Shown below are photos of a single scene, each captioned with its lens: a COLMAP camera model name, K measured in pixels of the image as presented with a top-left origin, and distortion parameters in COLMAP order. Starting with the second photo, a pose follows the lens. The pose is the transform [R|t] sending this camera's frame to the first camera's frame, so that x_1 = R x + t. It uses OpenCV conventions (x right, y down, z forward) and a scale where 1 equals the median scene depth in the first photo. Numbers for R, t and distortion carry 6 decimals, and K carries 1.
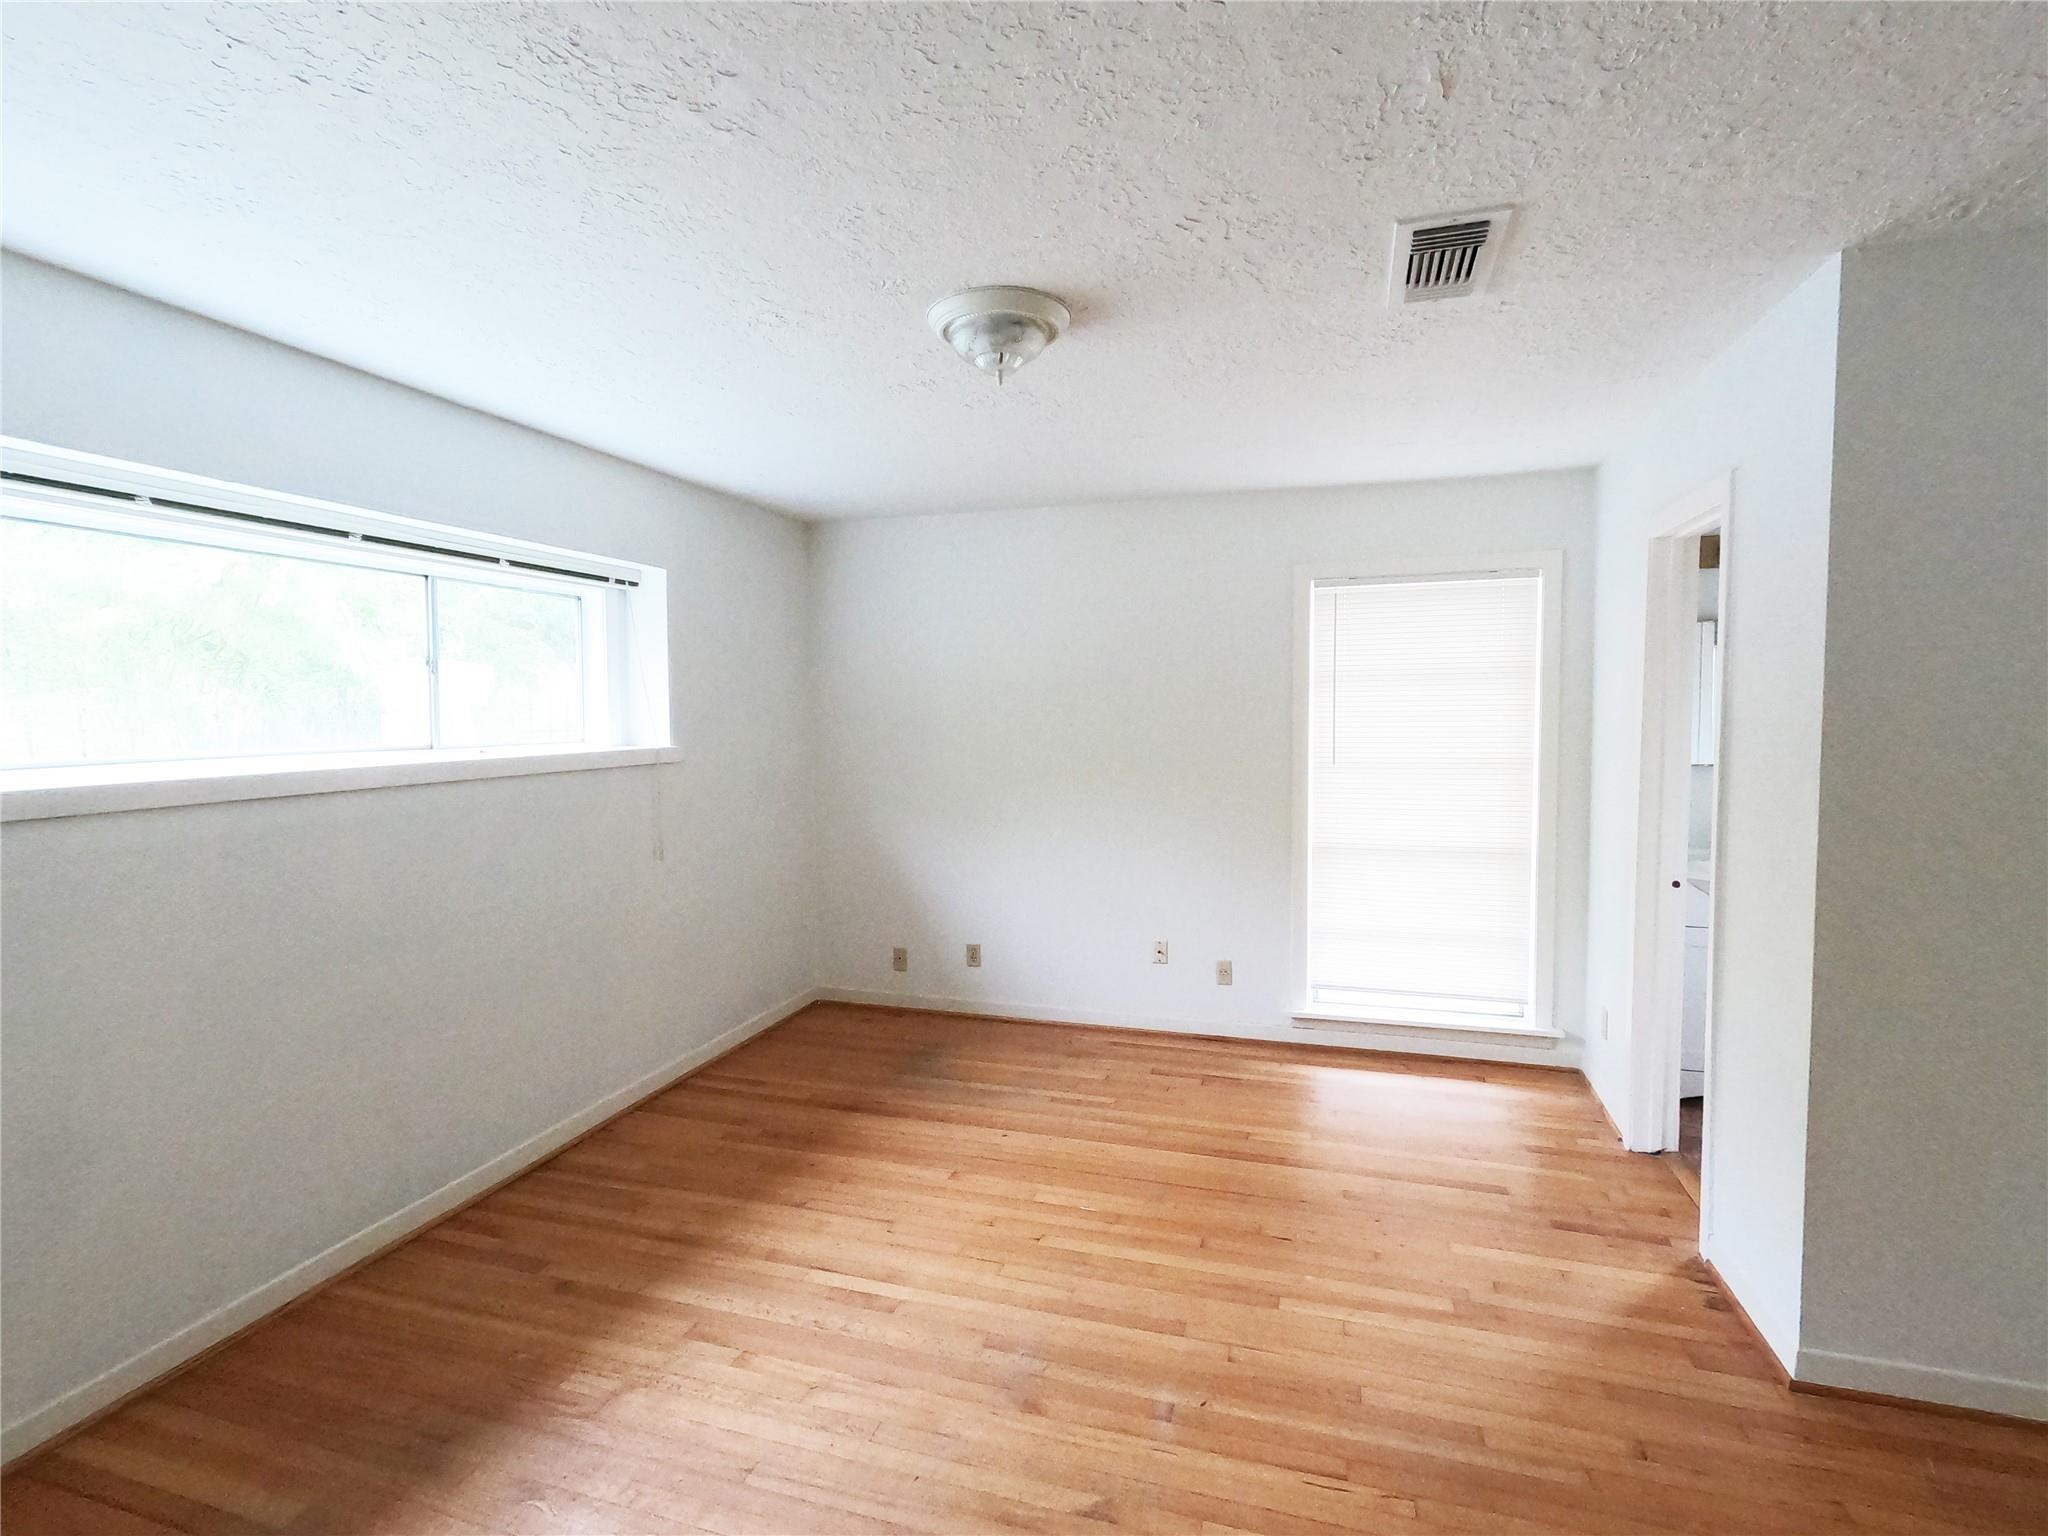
lens RADIAL K [[975.9, 0, 1023.8], [0, 975.9, 770.5], [0, 0, 1]] dist [-0.001209, 0.001826]
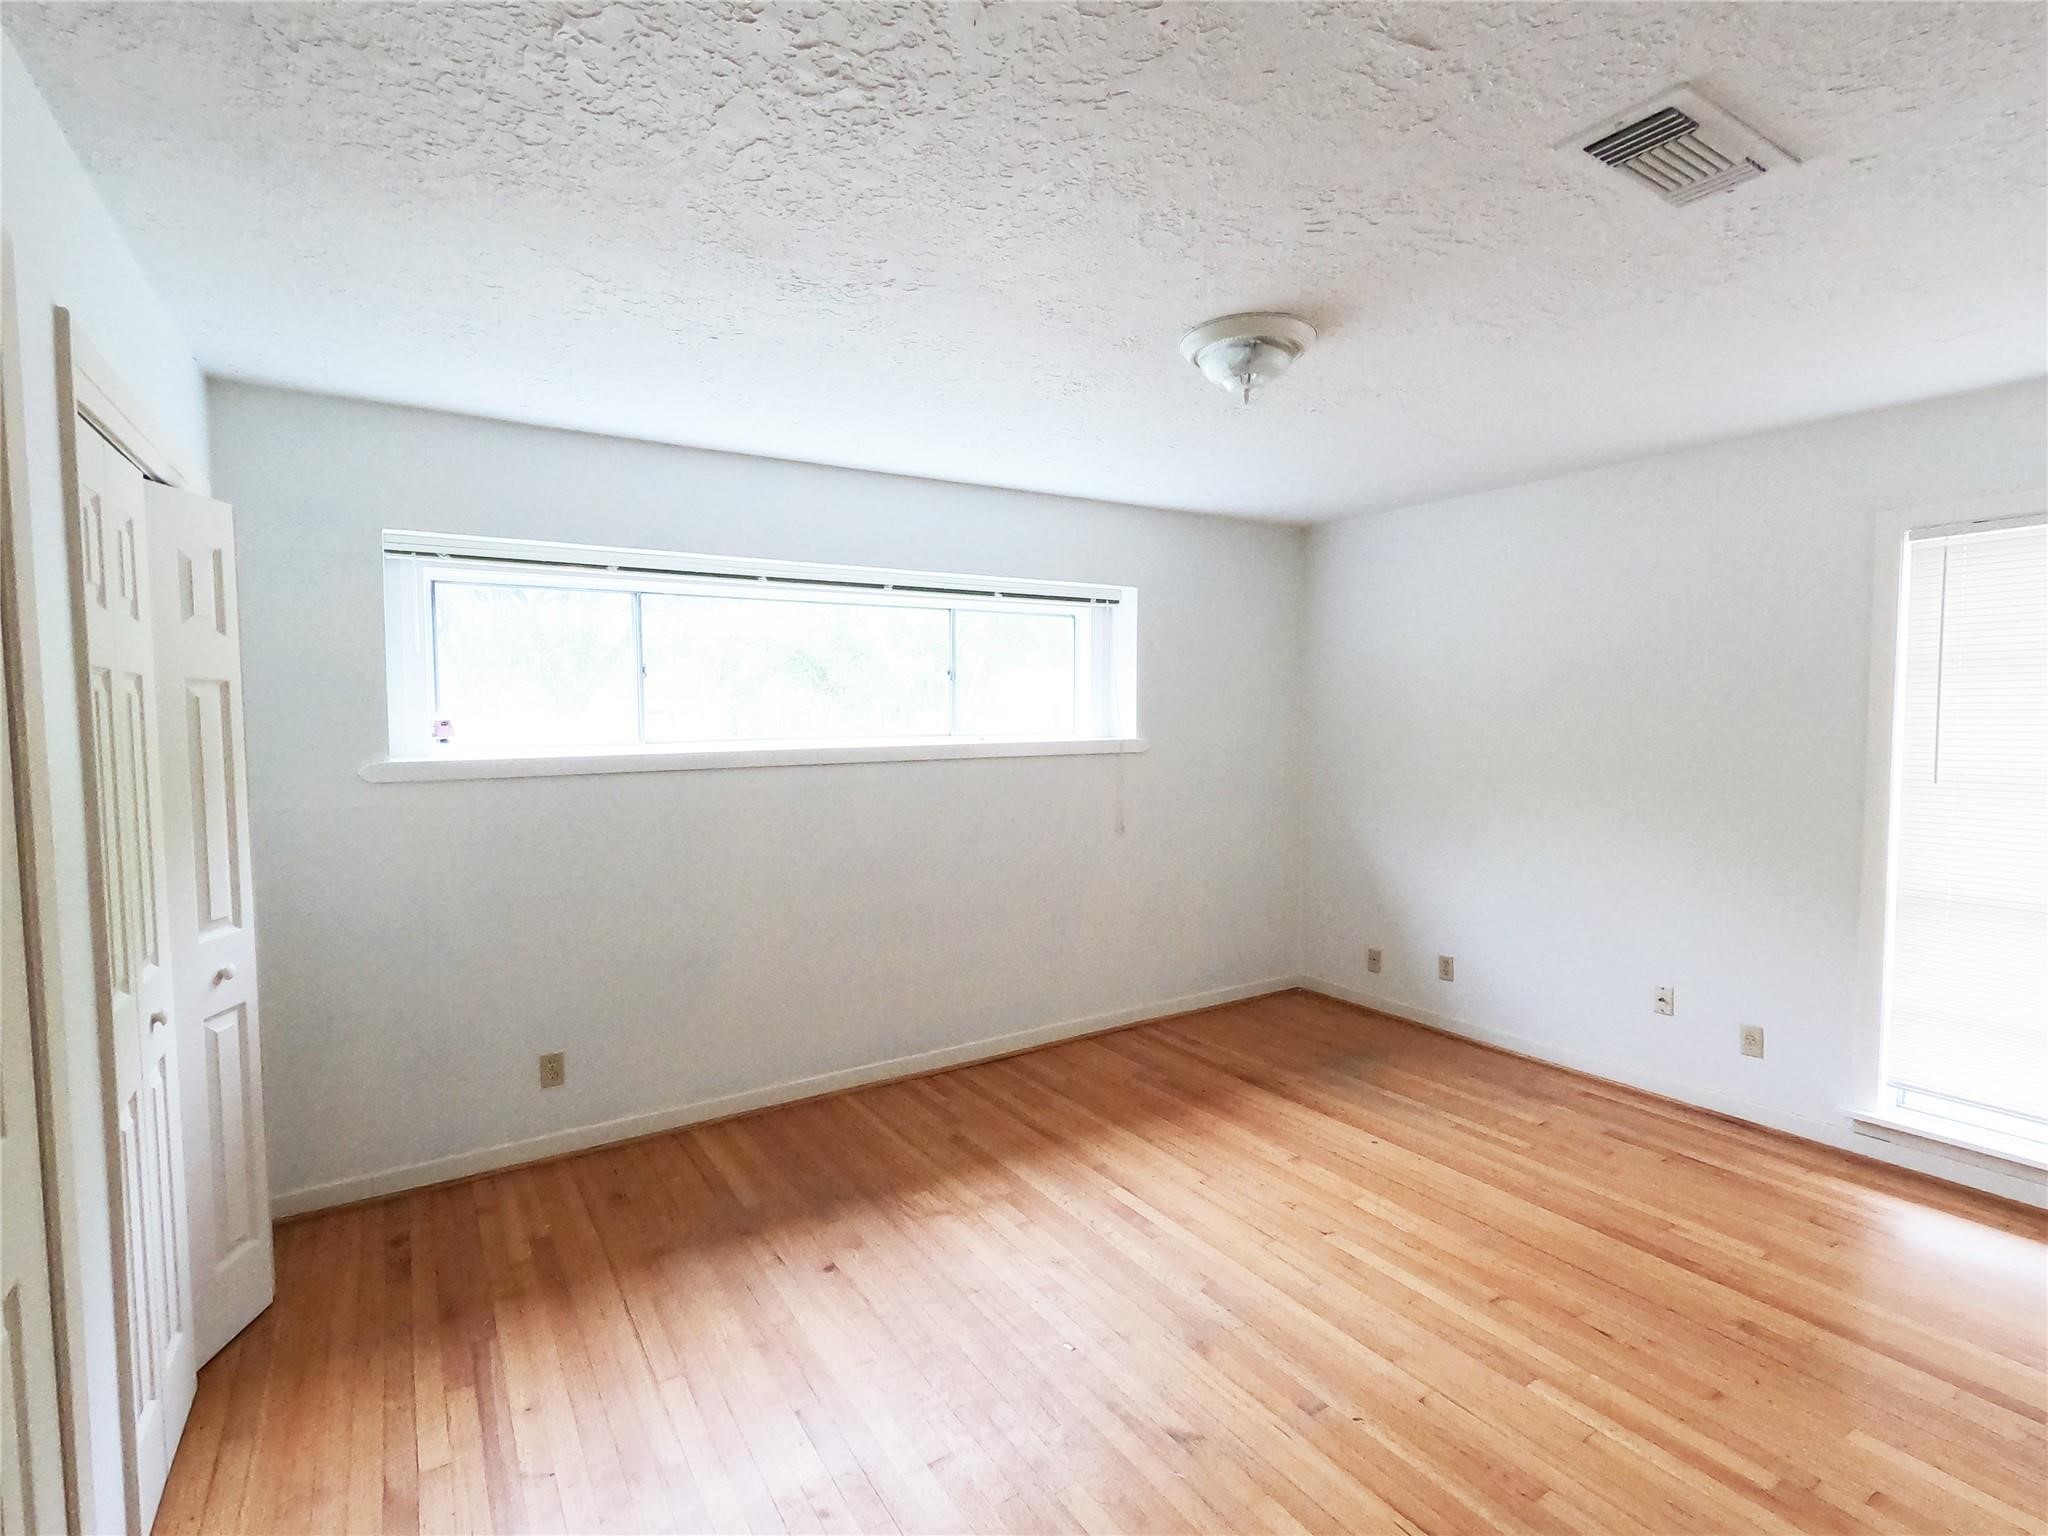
lens RADIAL K [[975.9, 0, 1022.2], [0, 975.9, 765.2], [0, 0, 1]] dist [-0.001209, 0.001826]
pose [[0.767590, 0.038513, -0.639784, 0.333035], [-0.040789, 0.999105, 0.011207, -0.000382], [0.639642, 0.017494, 0.768473, 0.016053]]
